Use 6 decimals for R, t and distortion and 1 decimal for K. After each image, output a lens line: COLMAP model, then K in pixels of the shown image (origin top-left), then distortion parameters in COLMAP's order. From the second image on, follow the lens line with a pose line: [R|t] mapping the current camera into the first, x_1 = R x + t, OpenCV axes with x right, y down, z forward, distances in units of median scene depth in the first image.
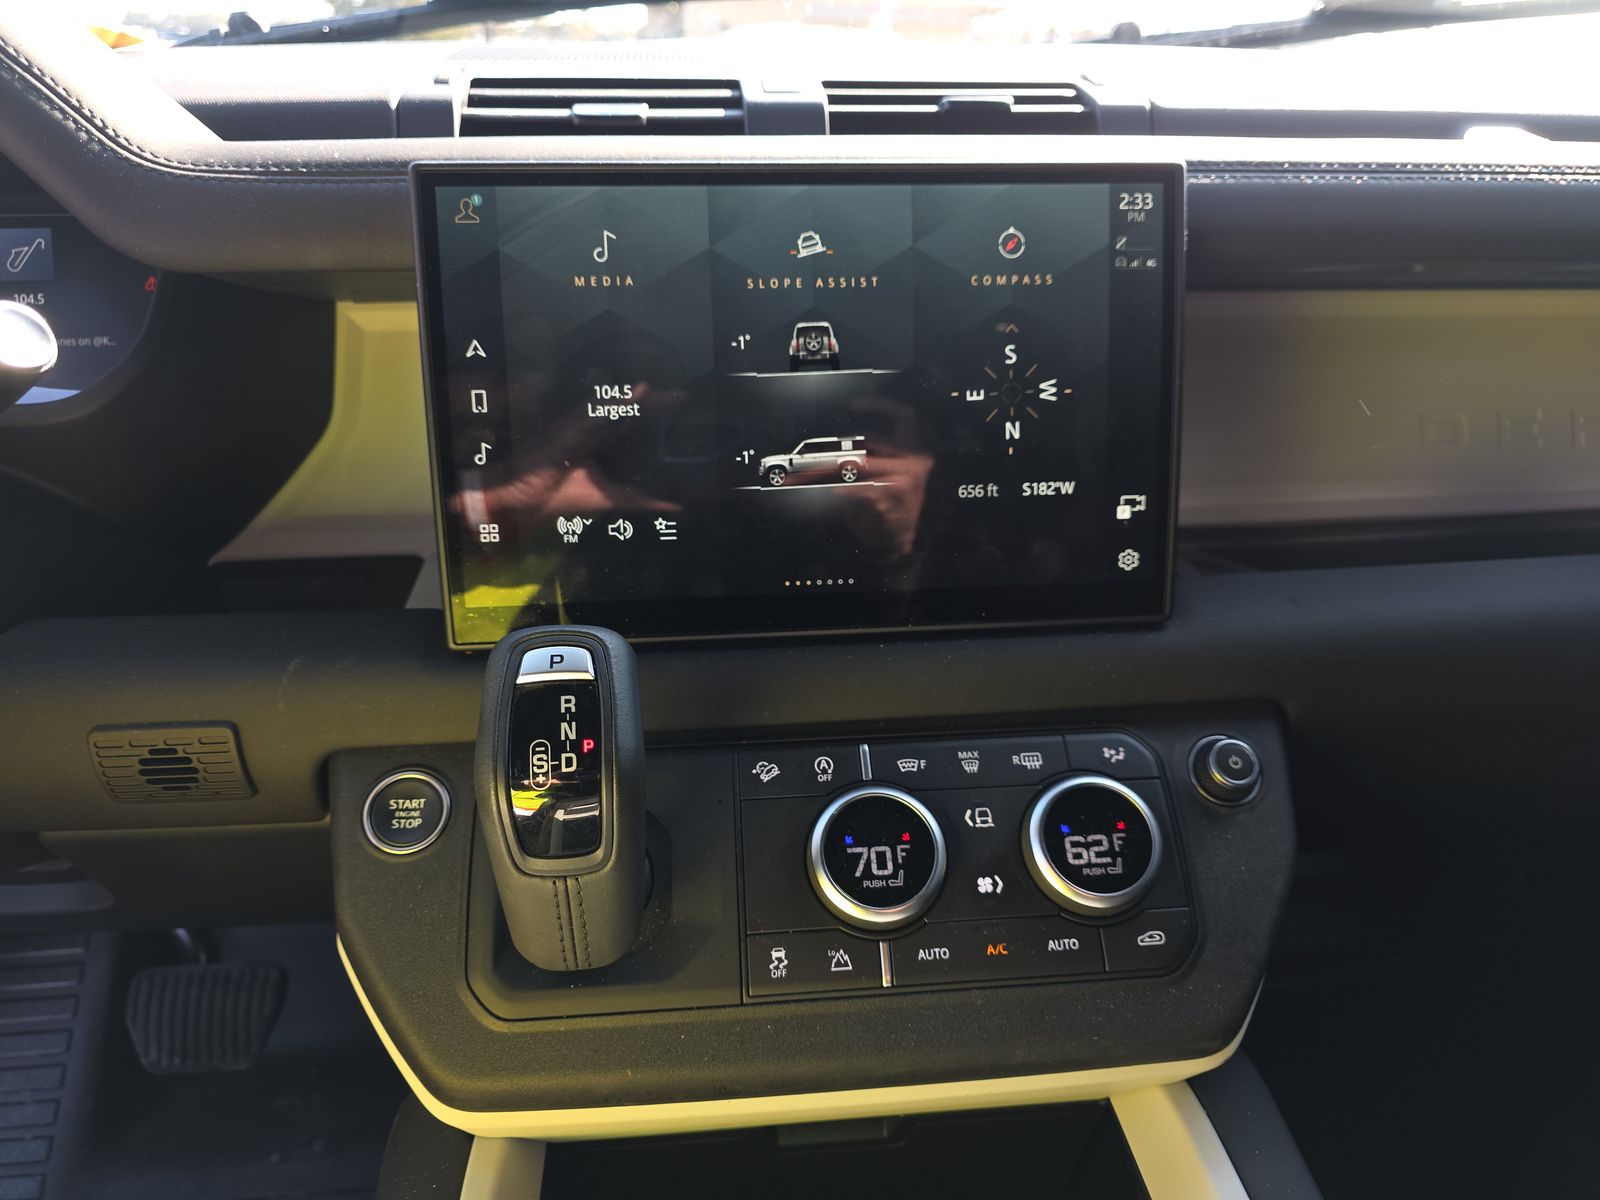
lens RADIAL K [[1071.0, 0, 810.1], [0, 1071.0, 601.5], [0, 0, 1]] dist [0.002410, -0.011514]
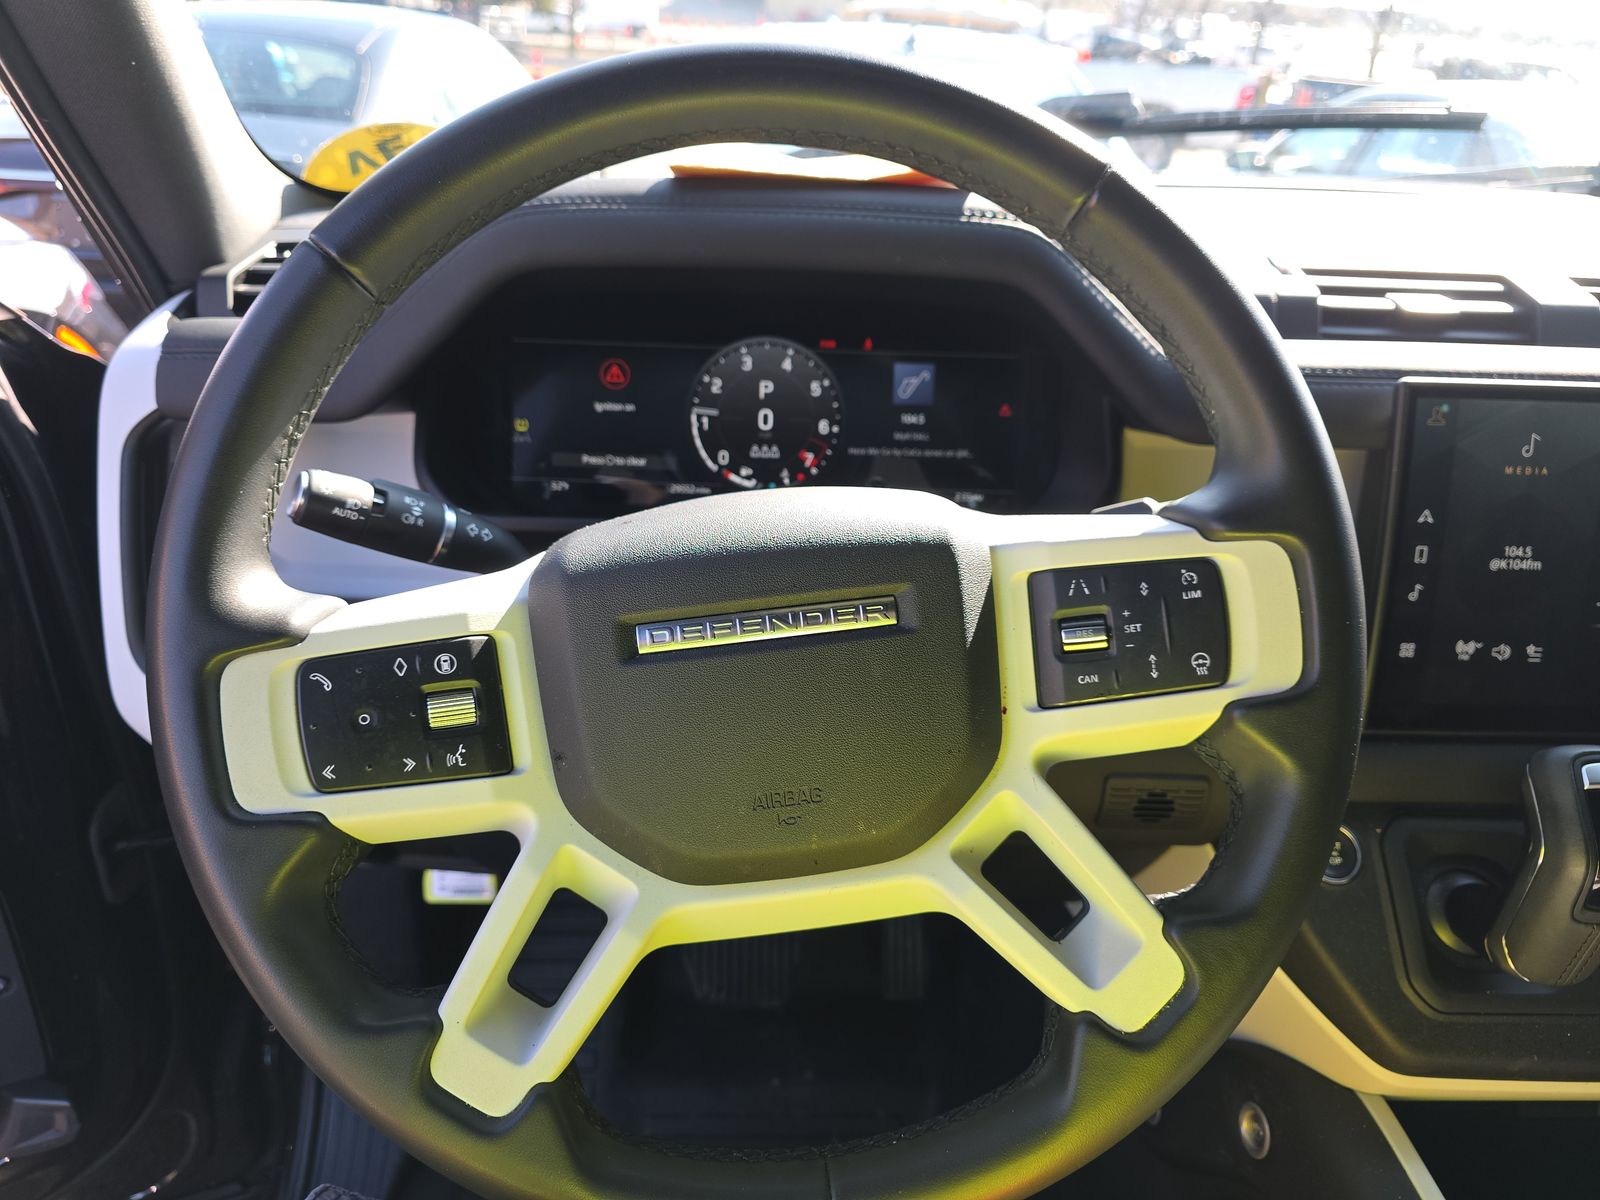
lens RADIAL K [[1071.0, 0, 795.9], [0, 1071.0, 596.4], [0, 0, 1]] dist [0.002410, -0.011514]
pose [[0.995456, 0.061200, -0.072955, -0.976491], [-0.059076, 0.997775, 0.030920, -0.128271], [0.074685, -0.026470, 0.996856, -0.393284]]
